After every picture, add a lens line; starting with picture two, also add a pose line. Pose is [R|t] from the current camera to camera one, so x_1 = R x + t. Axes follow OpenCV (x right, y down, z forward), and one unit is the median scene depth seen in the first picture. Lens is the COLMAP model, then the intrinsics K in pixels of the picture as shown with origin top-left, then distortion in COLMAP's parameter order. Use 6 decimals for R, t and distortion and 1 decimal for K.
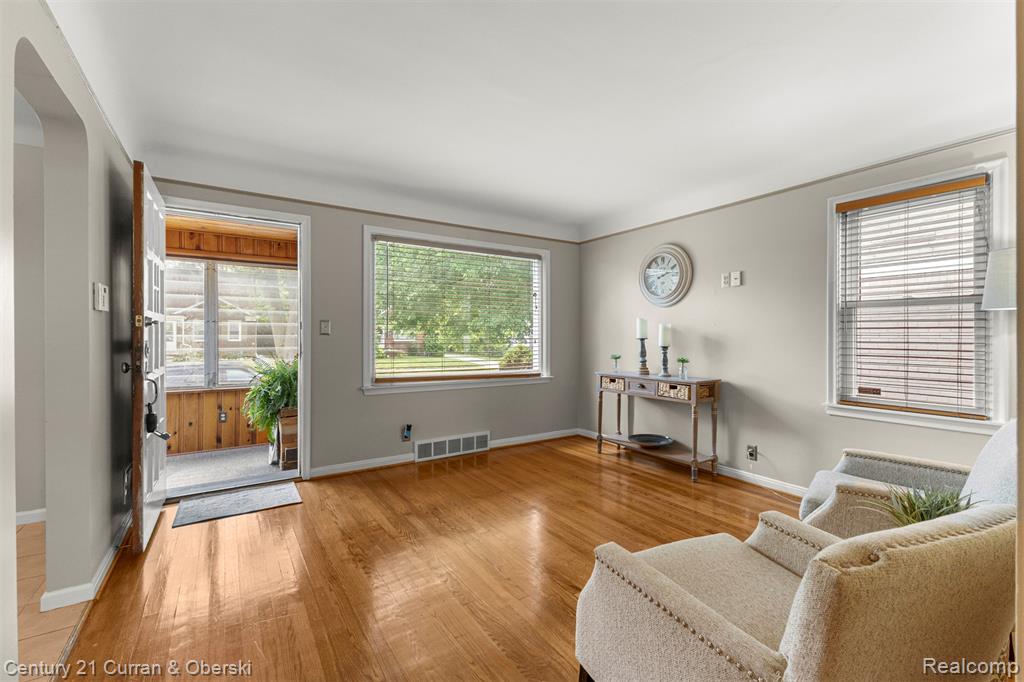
lens RADIAL K [[444.2, 0, 517.1], [0, 444.2, 334.1], [0, 0, 1]] dist [0.003753, 0.000948]
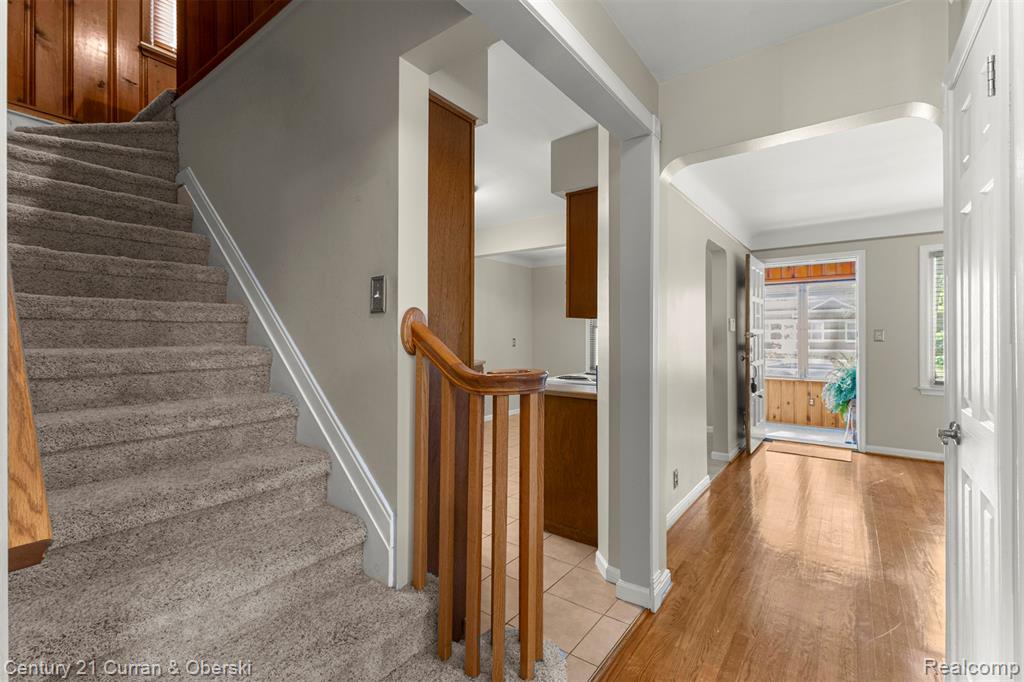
lens RADIAL K [[444.2, 0, 515.4], [0, 444.2, 335.8], [0, 0, 1]] dist [0.003753, 0.000948]
pose [[0.342571, -0.002932, -0.939487, 0.482635], [0.004810, 0.999987, -0.001366, -0.021646], [0.939480, -0.004051, 0.342581, -0.477230]]
